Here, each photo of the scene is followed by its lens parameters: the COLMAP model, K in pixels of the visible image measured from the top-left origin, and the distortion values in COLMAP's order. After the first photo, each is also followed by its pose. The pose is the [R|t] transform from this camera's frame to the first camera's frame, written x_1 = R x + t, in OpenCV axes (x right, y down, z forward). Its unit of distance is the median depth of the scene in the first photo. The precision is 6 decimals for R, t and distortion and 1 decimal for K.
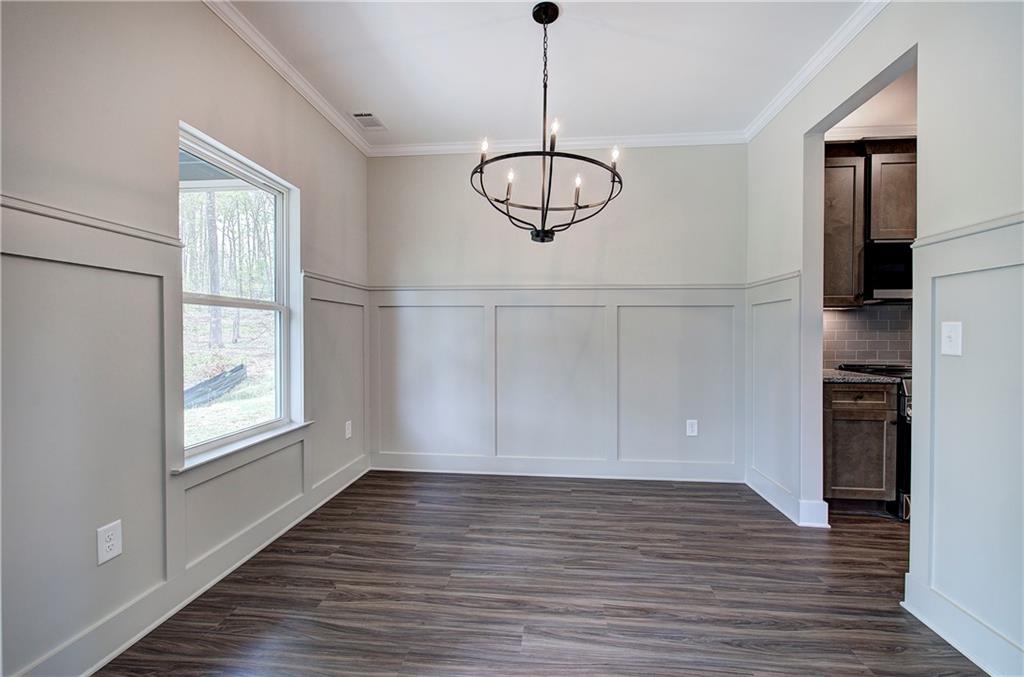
lens RADIAL K [[433.2, 0, 514.1], [0, 433.2, 338.6], [0, 0, 1]] dist [-0.005115, 0.000998]
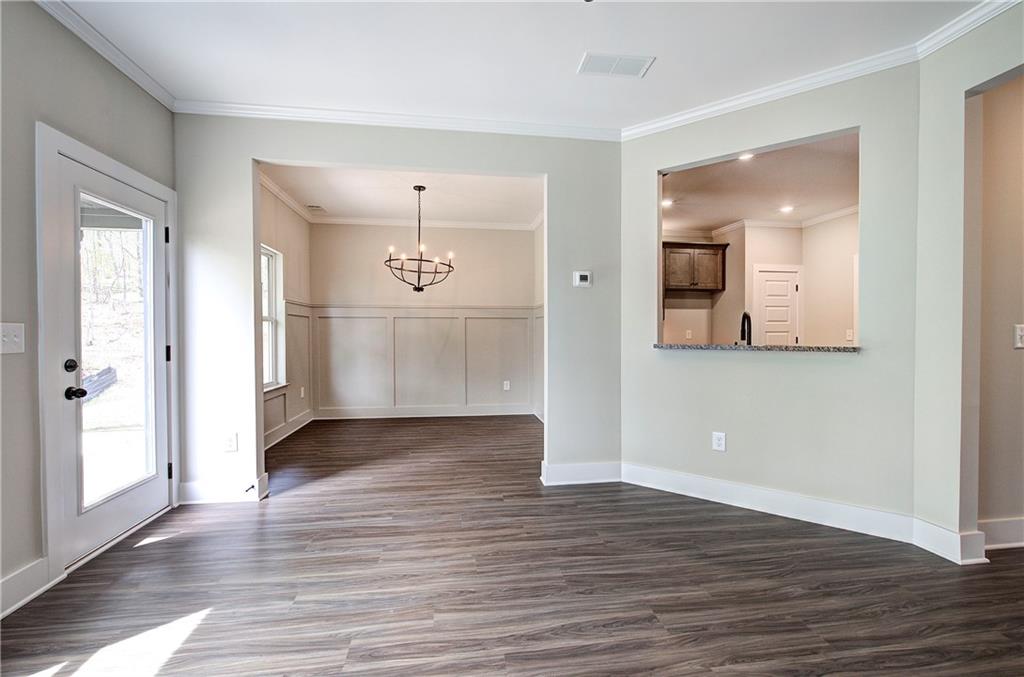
lens RADIAL K [[433.2, 0, 513.2], [0, 433.2, 338.7], [0, 0, 1]] dist [-0.005115, 0.000998]
pose [[0.969860, -0.006295, 0.243581, -0.004911], [0.006363, 0.999980, 0.000508, 0.012249], [-0.243580, 0.001057, 0.969880, -0.989725]]
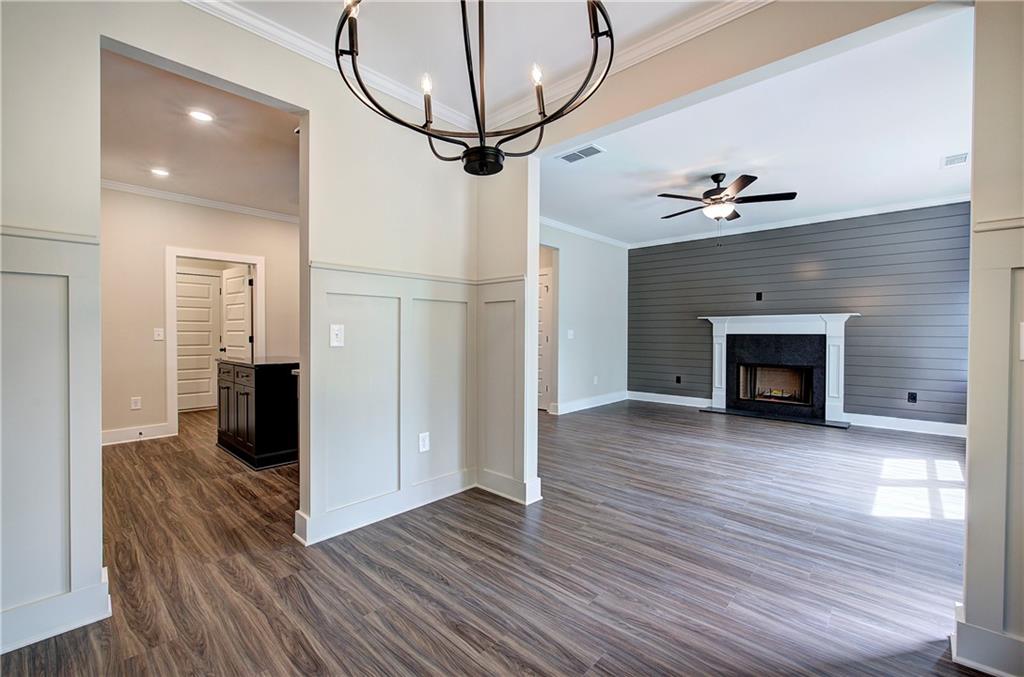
lens RADIAL K [[433.2, 0, 516.0], [0, 433.2, 337.2], [0, 0, 1]] dist [-0.005115, 0.000998]
pose [[-0.799446, -0.010486, 0.600647, -0.241304], [0.002040, 0.999794, 0.020169, -0.013184], [-0.600735, 0.017350, -0.799260, 1.121896]]
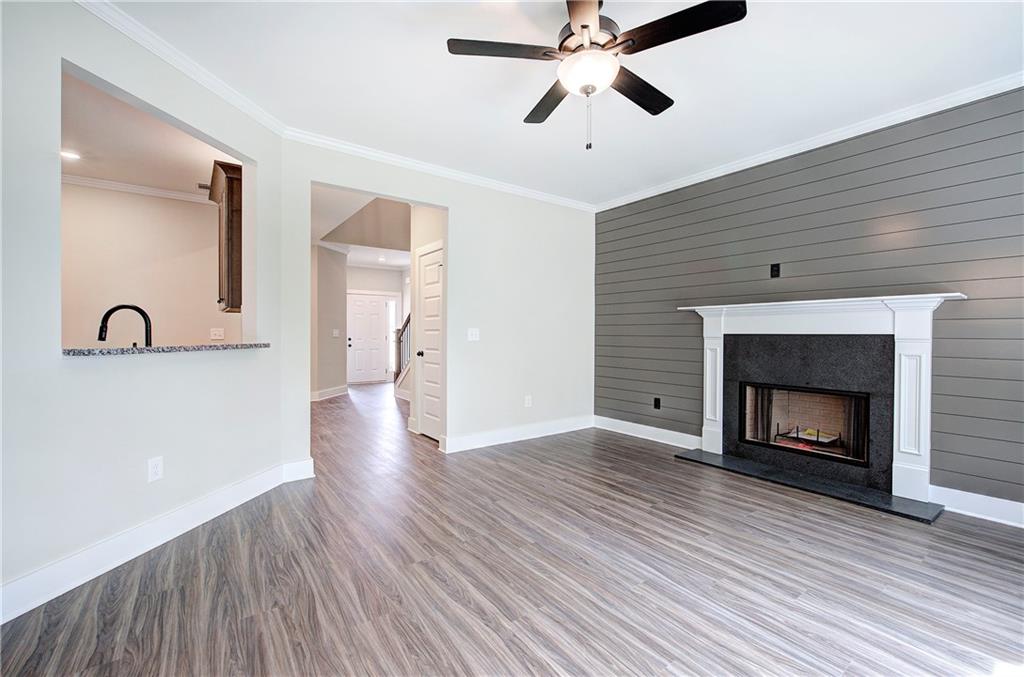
lens RADIAL K [[433.2, 0, 516.1], [0, 433.2, 337.9], [0, 0, 1]] dist [-0.005115, 0.000998]
pose [[-0.671961, -0.013368, 0.740466, -0.356450], [0.003720, 0.999764, 0.021425, -0.000737], [-0.740577, 0.017151, -0.671753, 0.004219]]
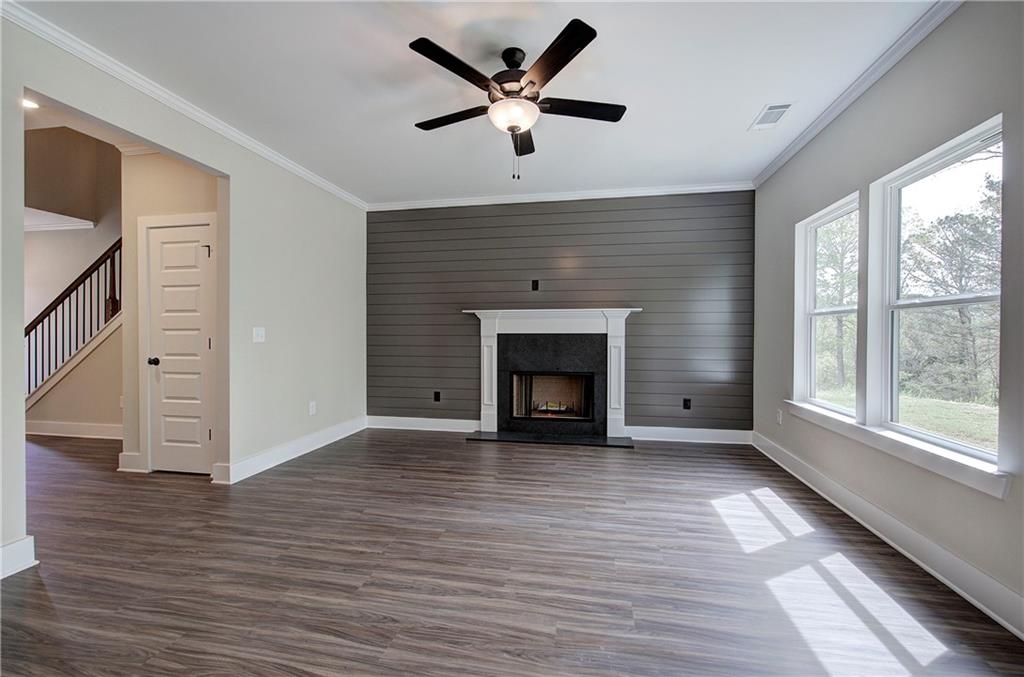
lens RADIAL K [[433.2, 0, 513.8], [0, 433.2, 338.4], [0, 0, 1]] dist [-0.005115, 0.000998]
pose [[-0.996221, -0.004791, 0.086721, 0.044186], [-0.002735, 0.999713, 0.023817, -0.002595], [-0.086810, 0.023490, -0.995948, 0.304617]]
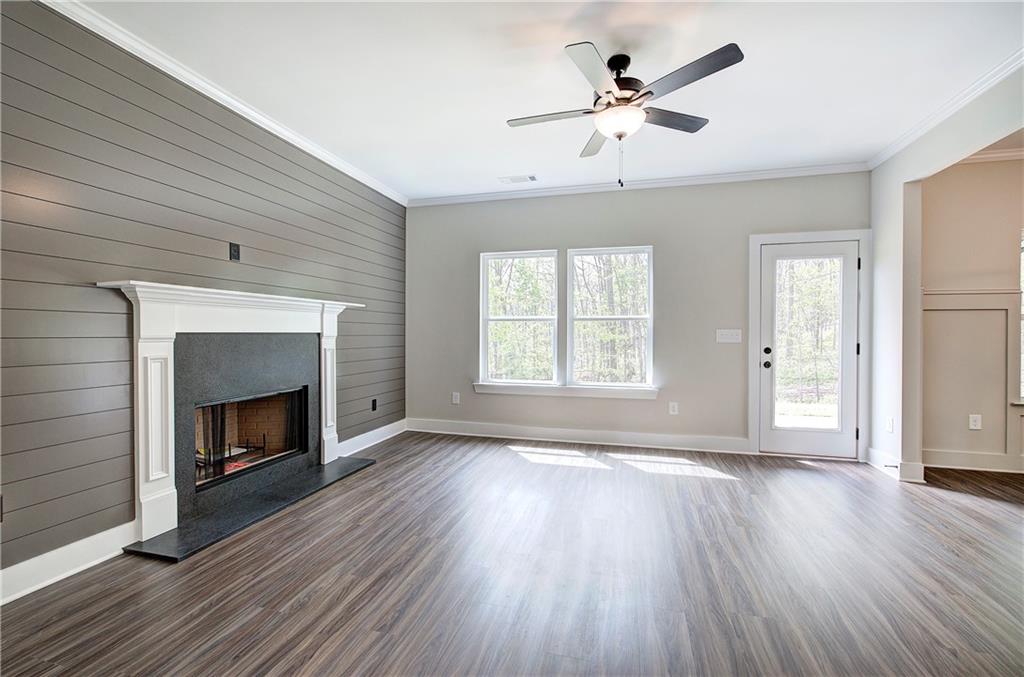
lens RADIAL K [[433.2, 0, 513.0], [0, 433.2, 338.2], [0, 0, 1]] dist [-0.005115, 0.000998]
pose [[-0.166701, 0.008801, -0.985968, 1.079698], [-0.017062, 0.999785, 0.011809, 0.009460], [0.985860, 0.018791, -0.166515, -0.668333]]
